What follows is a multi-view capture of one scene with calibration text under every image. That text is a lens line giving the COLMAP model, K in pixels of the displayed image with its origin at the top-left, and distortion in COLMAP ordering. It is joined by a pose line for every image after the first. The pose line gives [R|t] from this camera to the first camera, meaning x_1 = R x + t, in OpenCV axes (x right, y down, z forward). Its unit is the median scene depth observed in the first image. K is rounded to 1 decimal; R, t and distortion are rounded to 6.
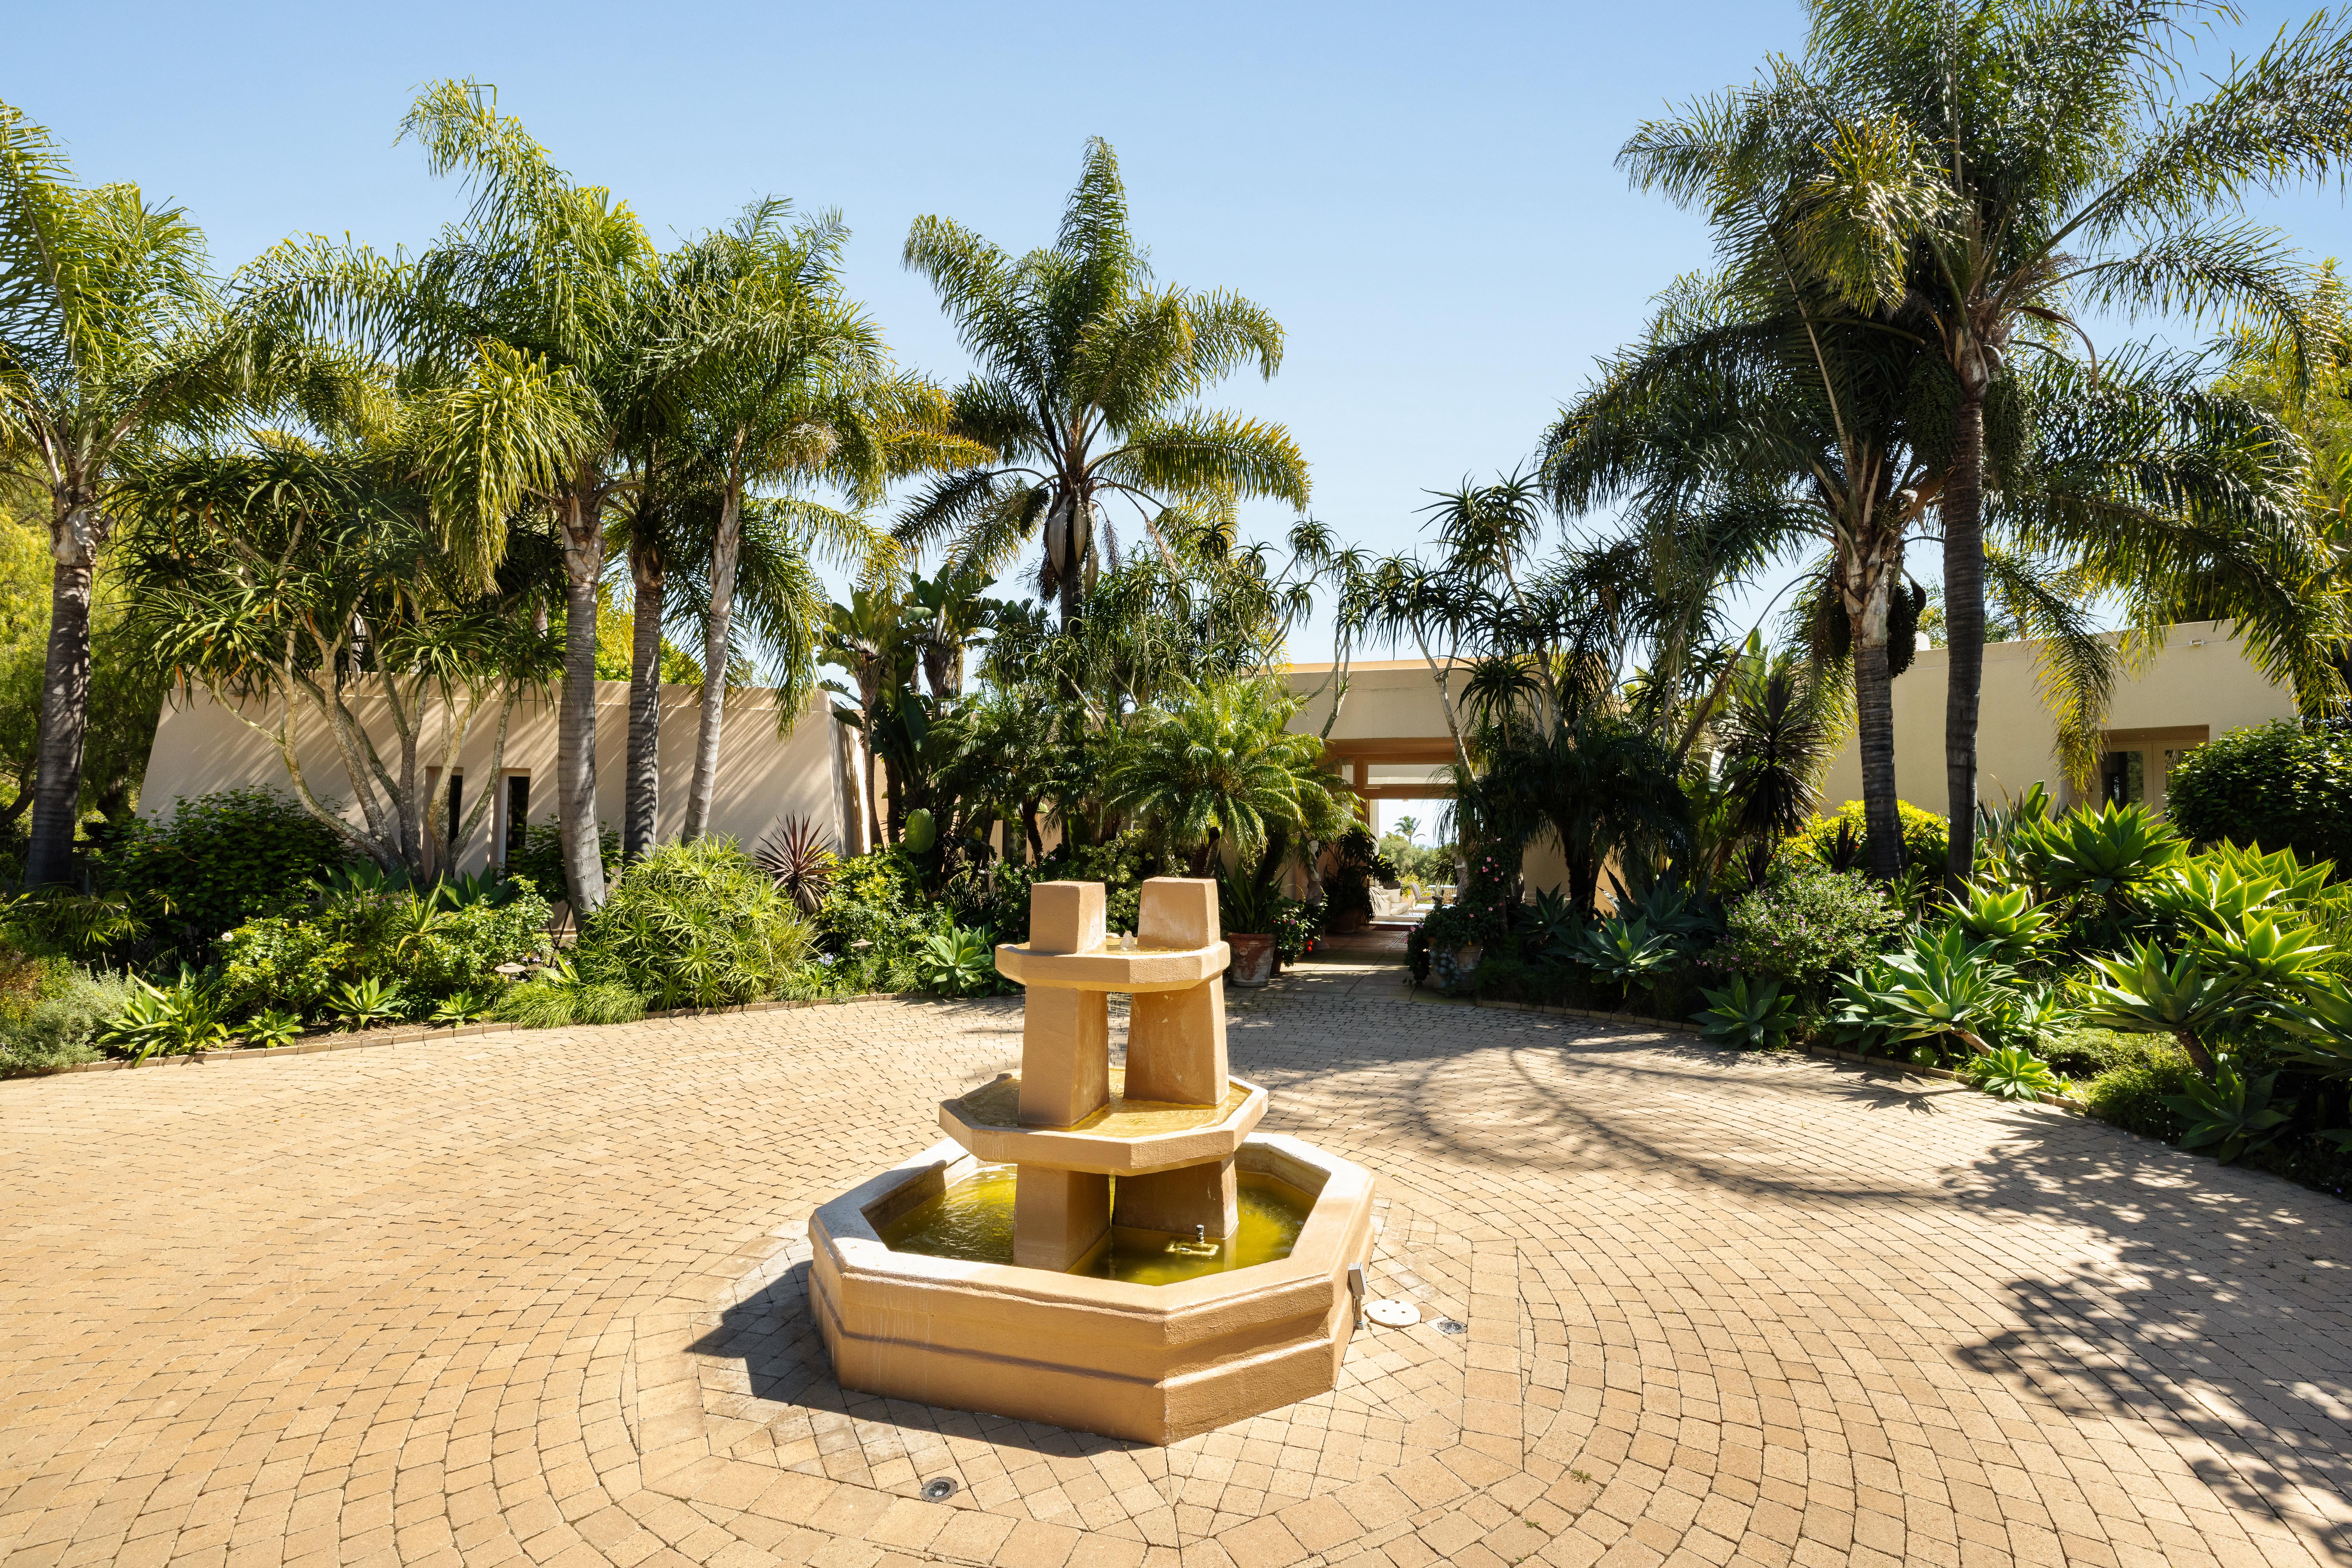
lens RADIAL K [[1016.2, 0, 1176.0], [0, 1016.2, 784.0], [0, 0, 1]] dist [0.001873, 0.000082]
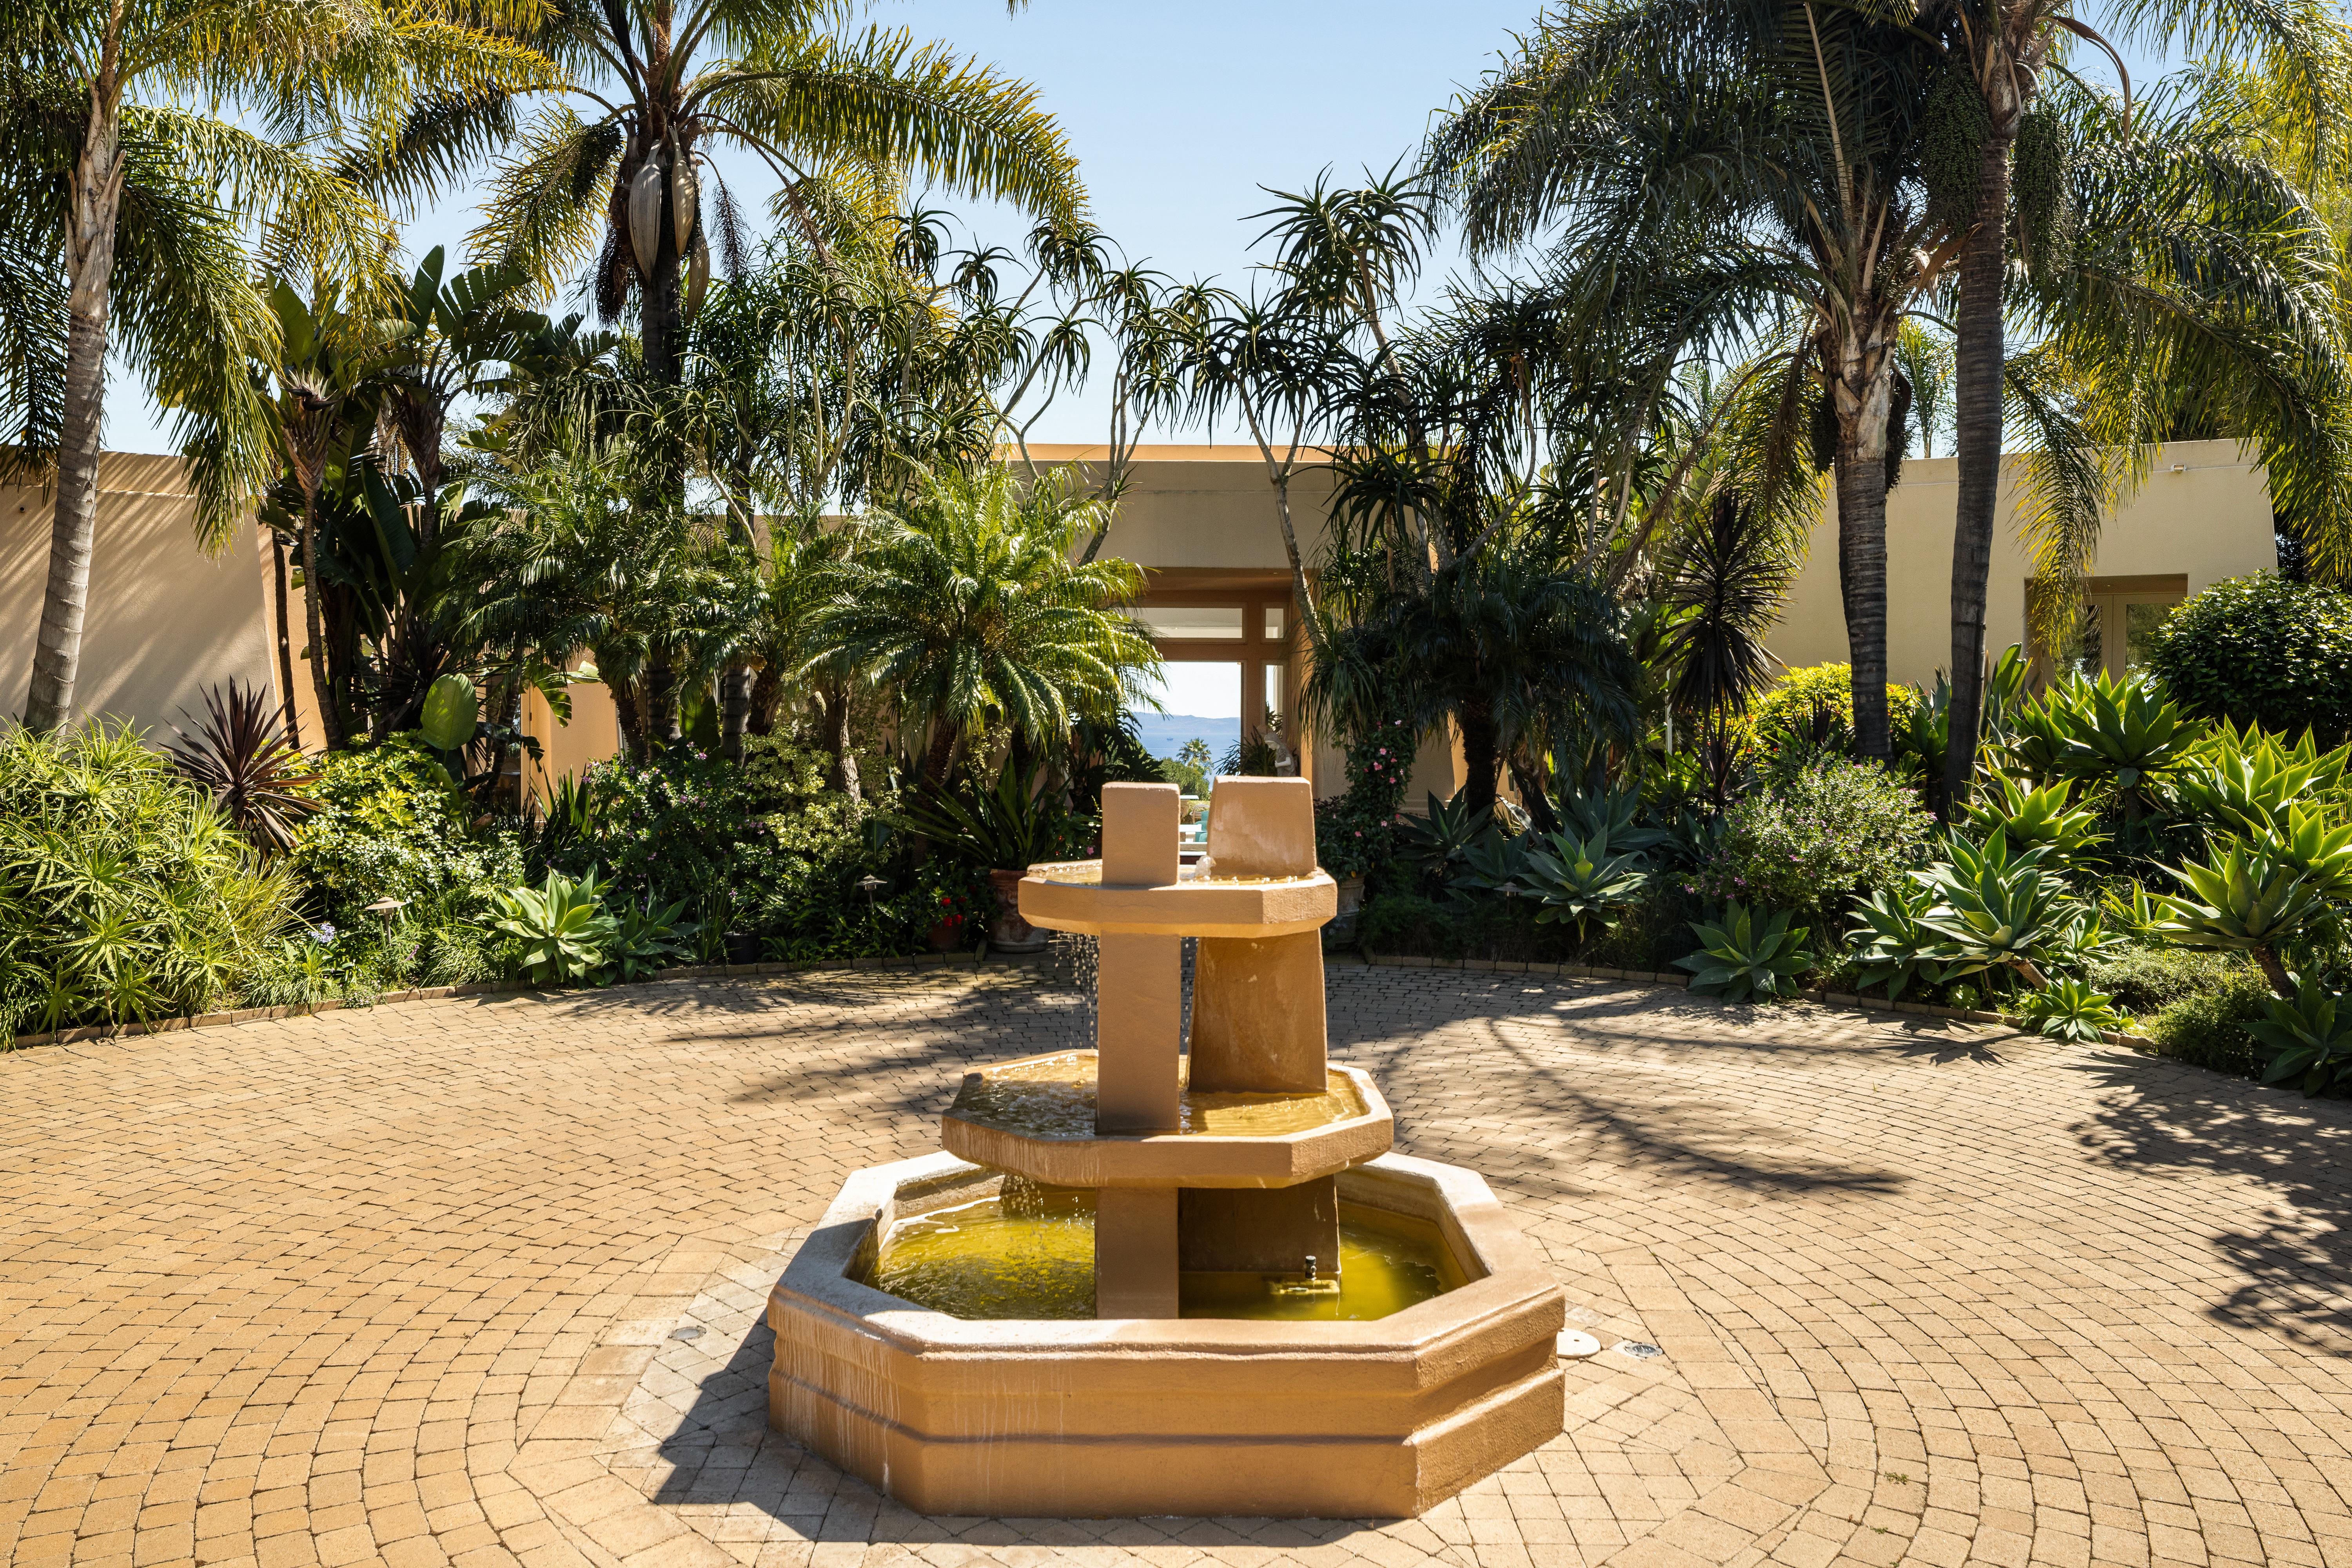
lens RADIAL K [[1673.1, 0, 1126.9], [0, 1673.1, 729.6], [0, 0, 1]] dist [-0.011932, 0.005401]
pose [[0.962644, -0.004958, 0.270724, -0.164722], [-0.010379, 0.998422, 0.055191, -0.000577], [-0.270570, -0.055939, 0.961074, -0.030986]]
